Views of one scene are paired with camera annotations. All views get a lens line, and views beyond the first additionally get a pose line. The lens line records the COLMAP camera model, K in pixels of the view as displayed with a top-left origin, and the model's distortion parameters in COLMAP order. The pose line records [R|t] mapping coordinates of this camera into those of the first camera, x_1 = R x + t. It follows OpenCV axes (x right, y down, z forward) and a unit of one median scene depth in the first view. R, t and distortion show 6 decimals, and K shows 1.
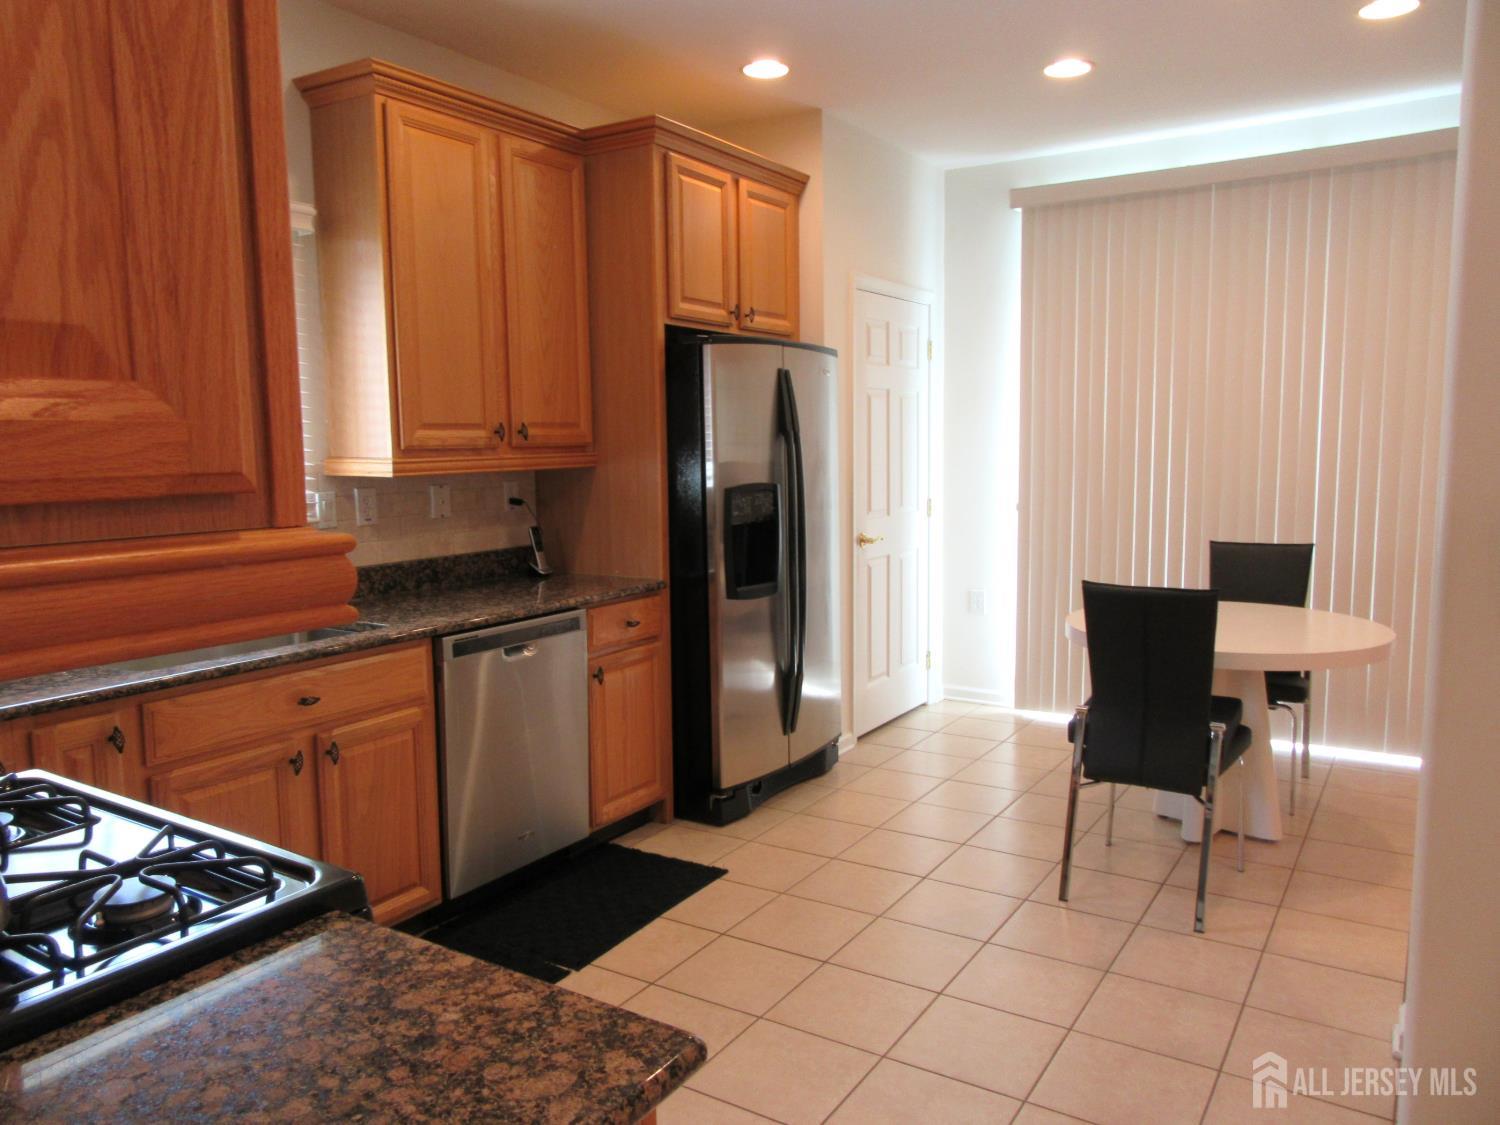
lens RADIAL K [[1093.9, 0, 750.0], [0, 1093.9, 562.5], [0, 0, 1]] dist [-0.000720, -0.000343]
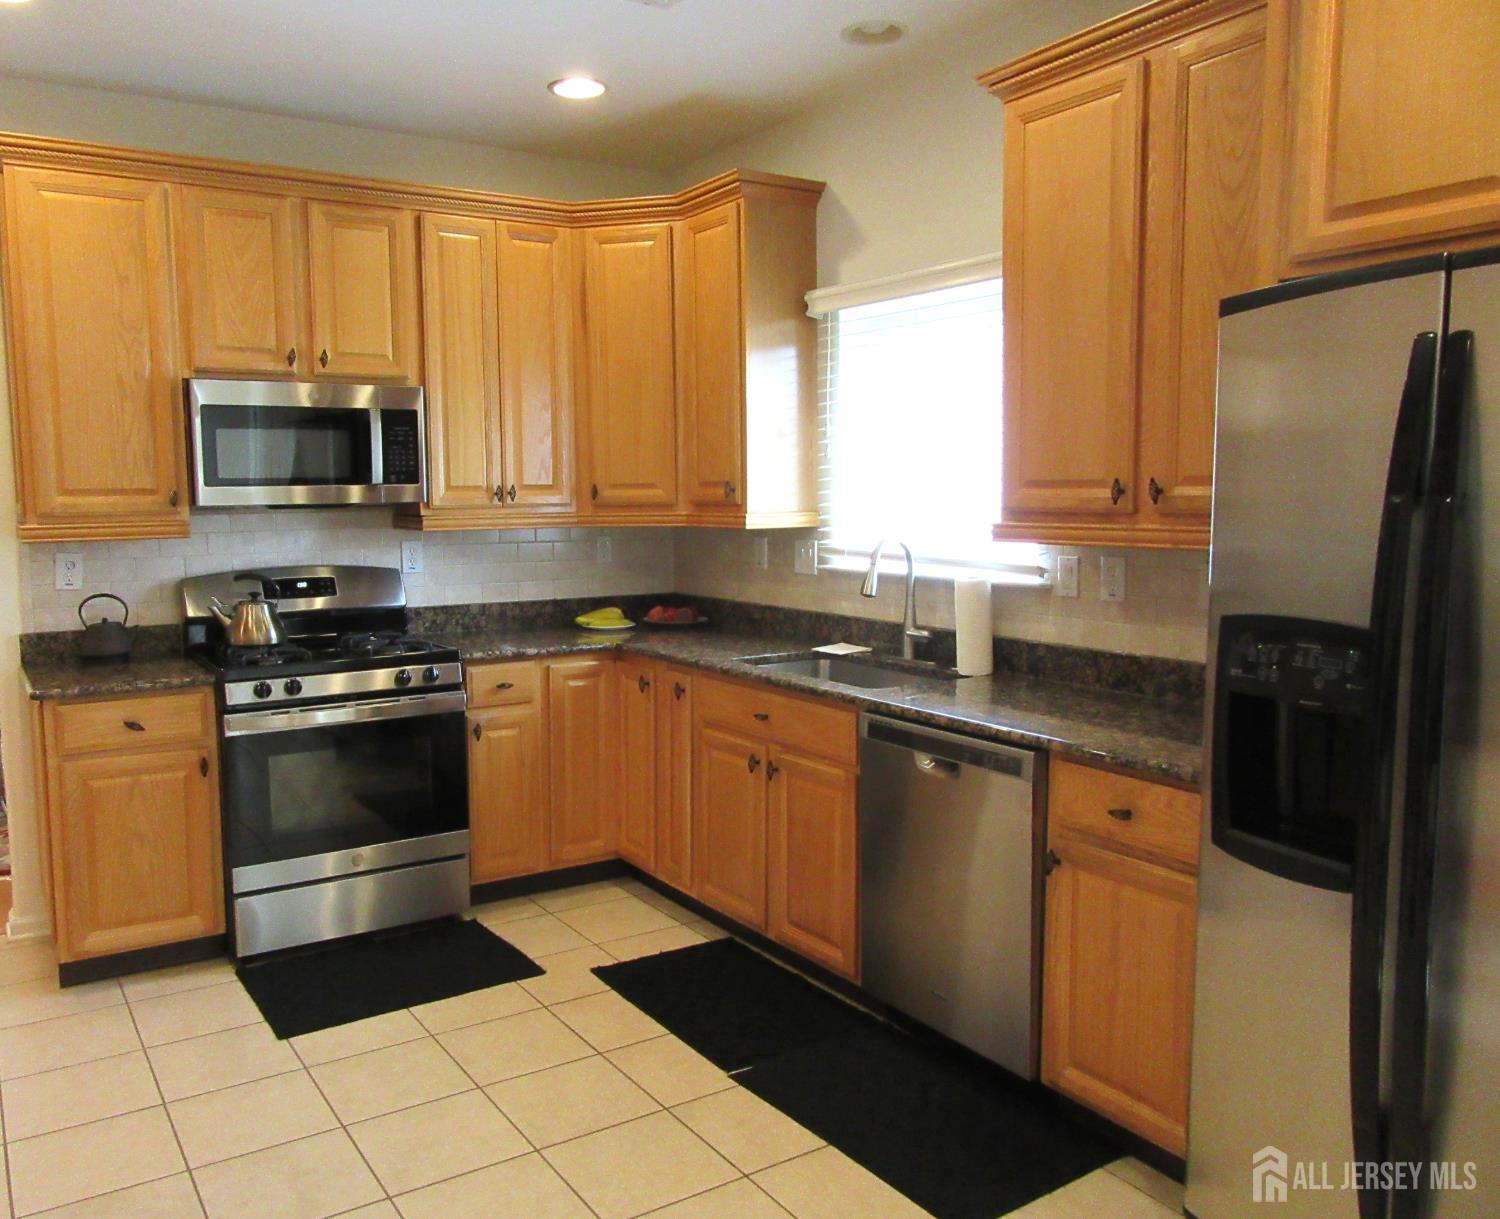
lens RADIAL K [[1245.7, 0, 750.0], [0, 1245.7, 609.5], [0, 0, 1]] dist [-0.002824, 0.000596]
pose [[-0.418349, 0.105673, -0.902118, 0.859914], [-0.086174, 0.984111, 0.155240, -0.211625], [0.904189, 0.142684, -0.402595, 1.587022]]
